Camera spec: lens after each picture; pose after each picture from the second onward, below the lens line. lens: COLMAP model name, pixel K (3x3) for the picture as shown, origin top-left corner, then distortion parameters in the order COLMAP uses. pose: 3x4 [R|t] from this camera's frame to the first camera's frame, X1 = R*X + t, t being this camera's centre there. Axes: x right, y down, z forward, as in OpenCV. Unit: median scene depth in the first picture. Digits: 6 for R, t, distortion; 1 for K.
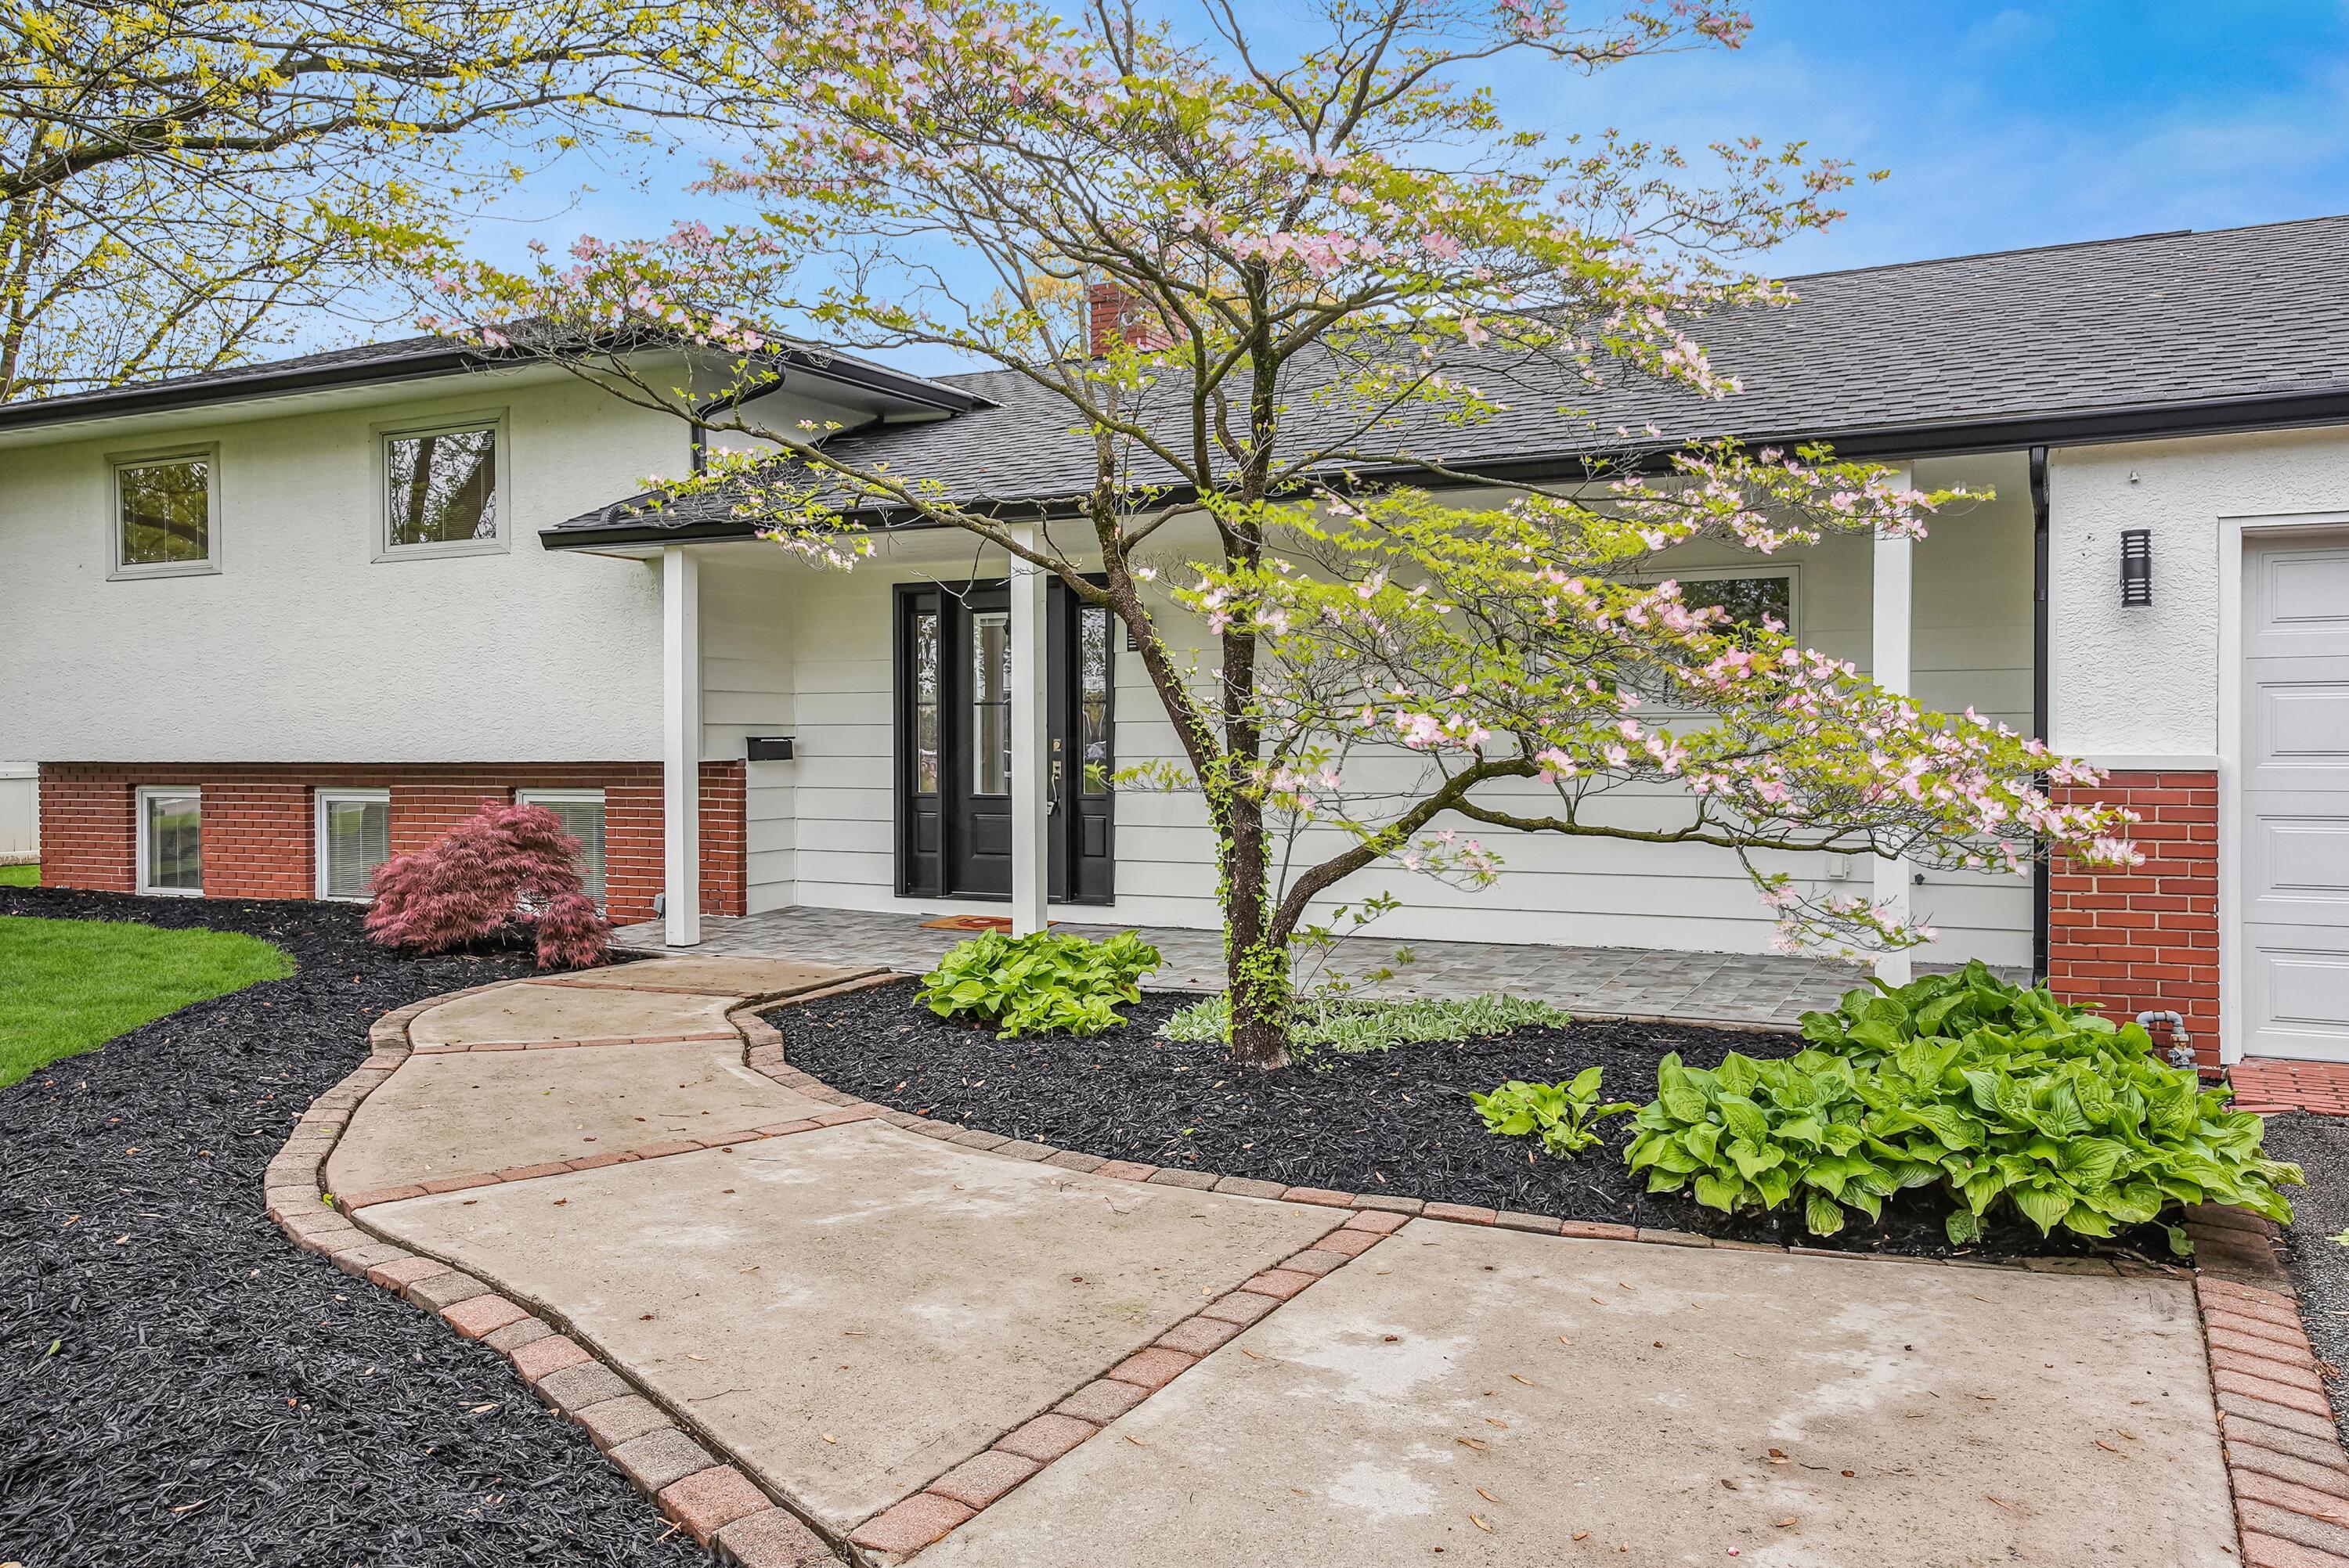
lens RADIAL K [[1778.7, 0, 1180.8], [0, 1778.7, 775.8], [0, 0, 1]] dist [0.011744, 0.000547]
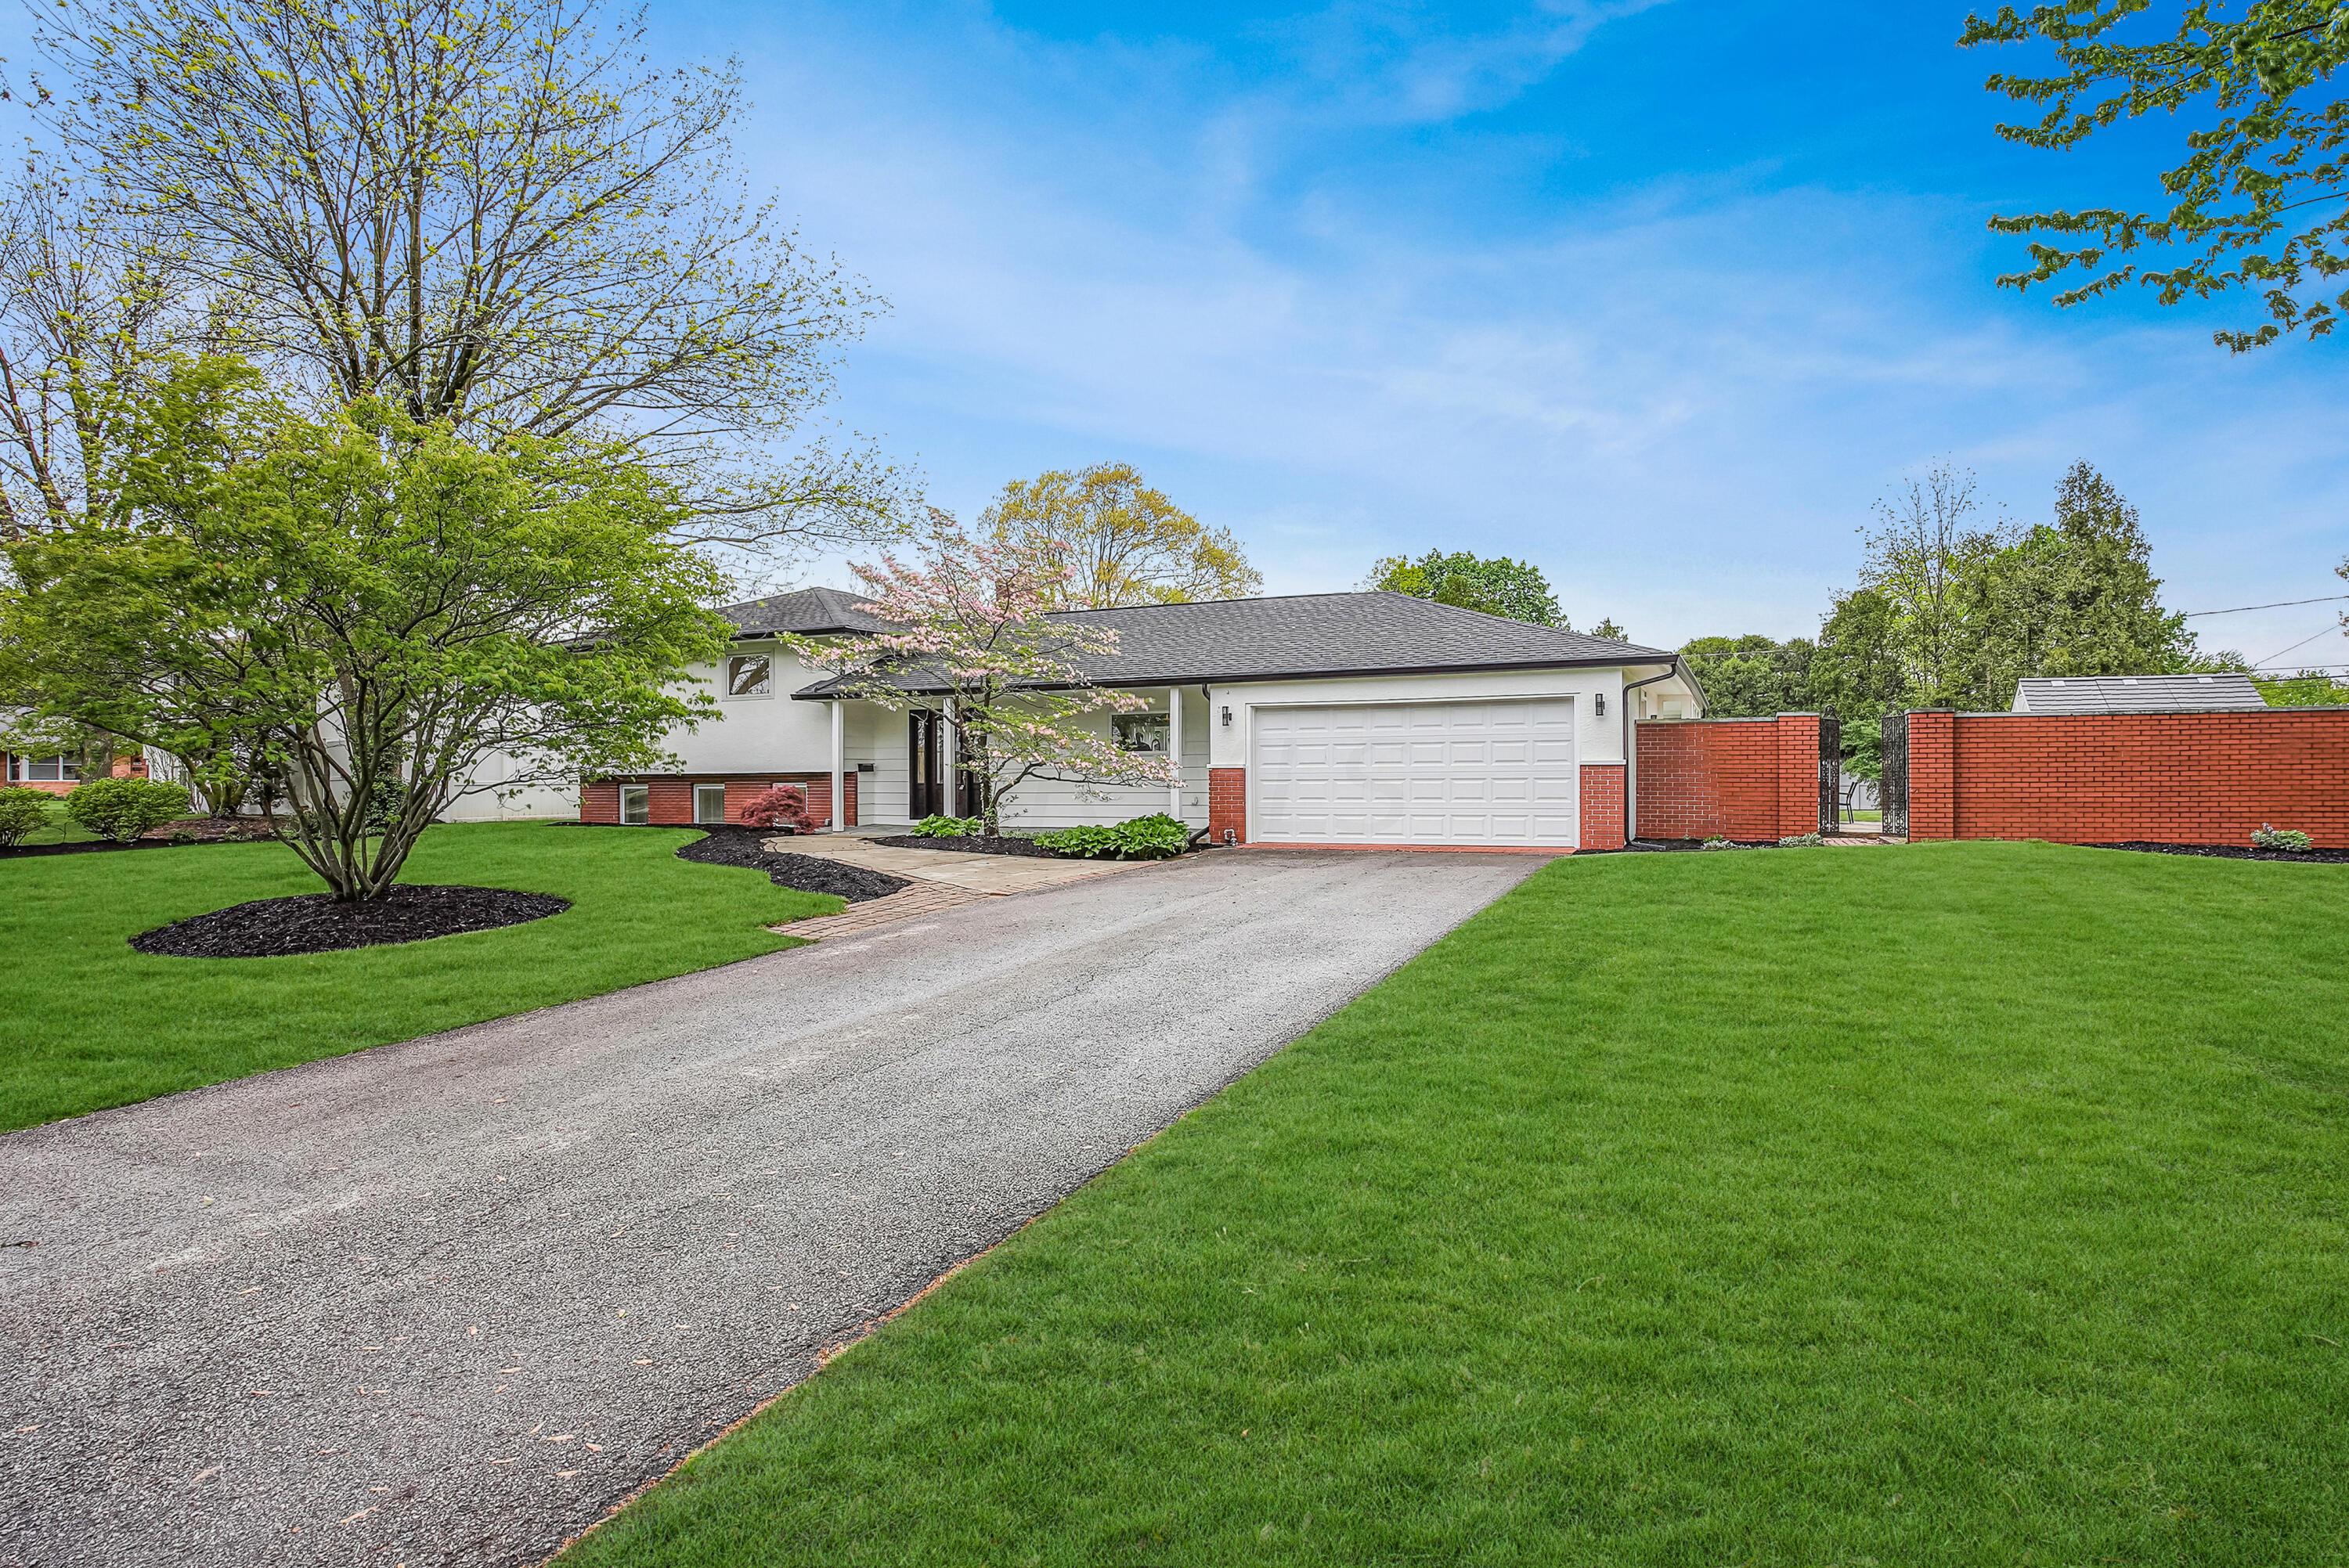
lens RADIAL K [[1301.0, 0, 1166.9], [0, 1301.0, 785.3], [0, 0, 1]] dist [-0.002549, -0.000048]
pose [[0.999787, -0.002635, 0.020473, 0.231874], [0.002969, 0.999862, -0.016341, 0.053779], [-0.020427, 0.016398, 0.999657, -1.214692]]
